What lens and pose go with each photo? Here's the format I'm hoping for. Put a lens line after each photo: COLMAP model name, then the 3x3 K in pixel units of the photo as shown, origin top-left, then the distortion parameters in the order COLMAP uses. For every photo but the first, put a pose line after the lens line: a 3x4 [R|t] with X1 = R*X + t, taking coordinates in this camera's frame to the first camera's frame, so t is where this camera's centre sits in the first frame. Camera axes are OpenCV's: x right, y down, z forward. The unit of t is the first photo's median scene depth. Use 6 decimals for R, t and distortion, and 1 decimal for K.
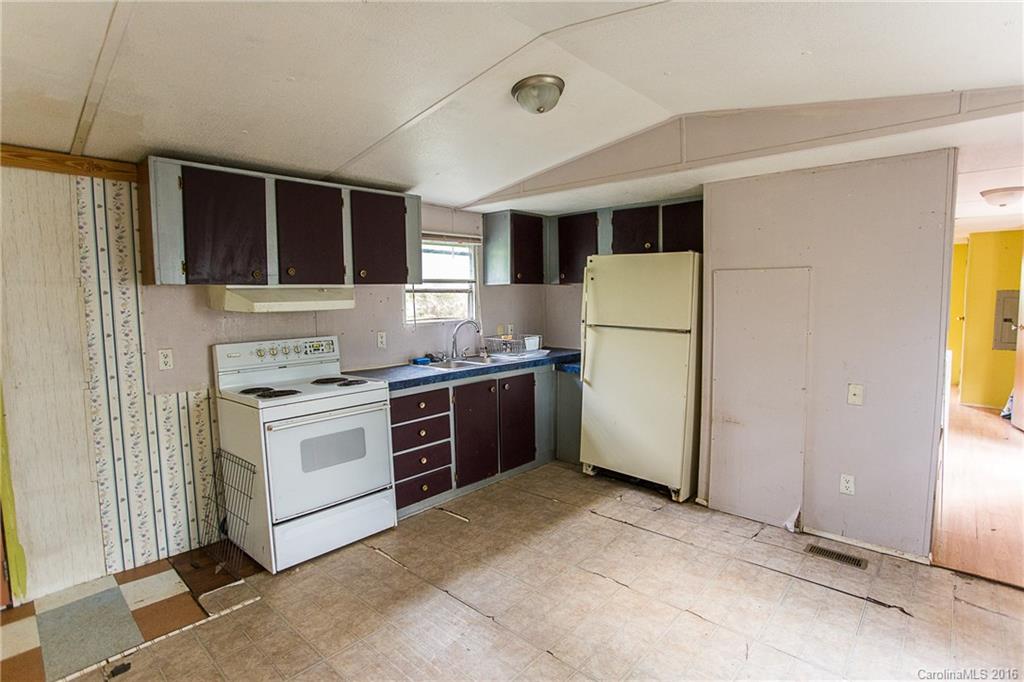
lens RADIAL K [[509.2, 0, 514.5], [0, 509.2, 337.9], [0, 0, 1]] dist [-0.074171, 0.032364]
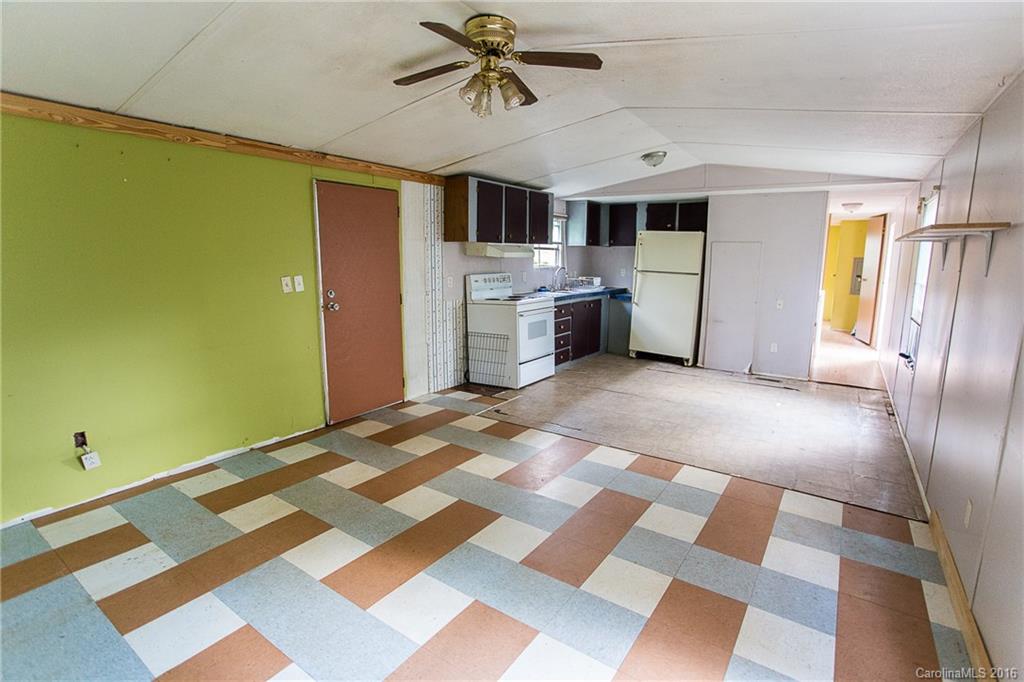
lens RADIAL K [[494.4, 0, 515.2], [0, 494.4, 336.9], [0, 0, 1]] dist [-0.071622, 0.031470]
pose [[0.989185, -0.002123, 0.146658, -0.631234], [-0.010074, 0.996551, 0.082370, 0.081010], [-0.146327, -0.082956, 0.985752, -0.764371]]
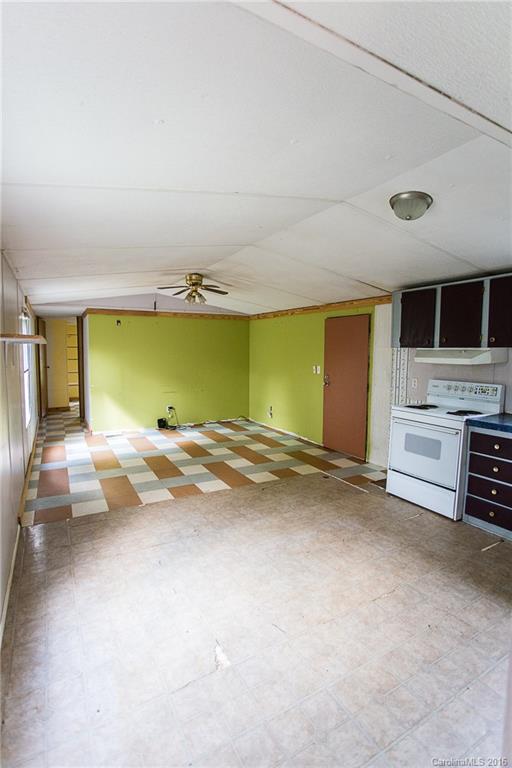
lens RADIAL K [[370.8, 0, 254.5], [0, 370.8, 381.0], [0, 0, 1]] dist [-0.071622, 0.031470]
pose [[-0.314717, 0.092886, -0.944630, 0.831665], [-0.079424, 0.989133, 0.123723, -0.088364], [0.945857, 0.113964, -0.303919, 0.711137]]
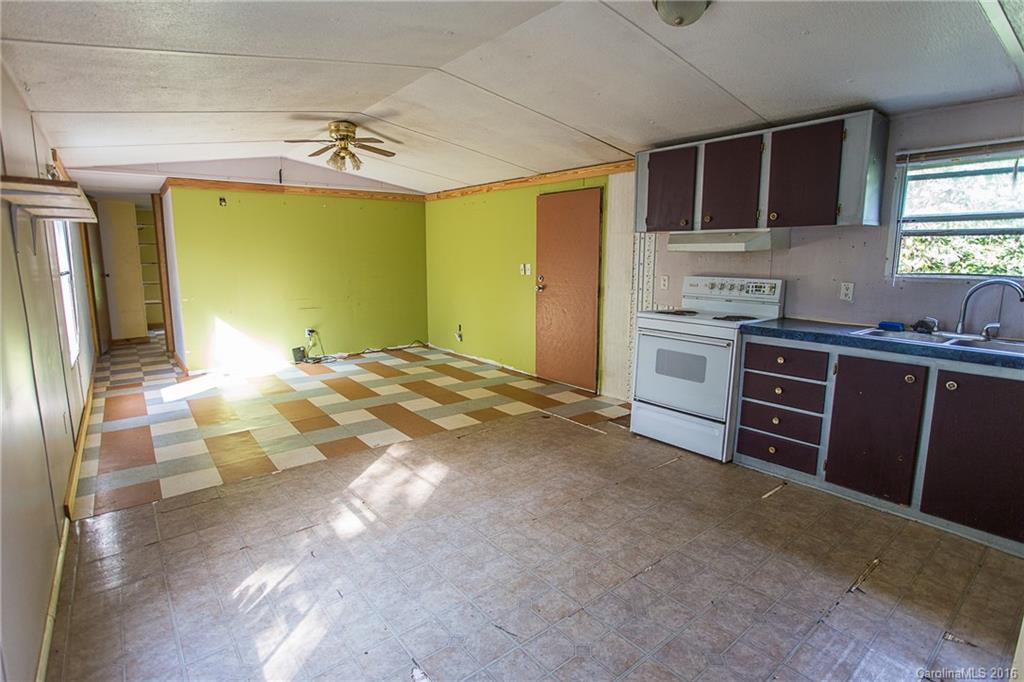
lens RADIAL K [[509.2, 0, 514.5], [0, 509.2, 337.9], [0, 0, 1]] dist [-0.074171, 0.032364]
pose [[-0.149697, 0.172891, -0.973499, 0.773692], [-0.082419, 0.978984, 0.186539, -0.035330], [0.985291, 0.108159, -0.132301, 0.661405]]
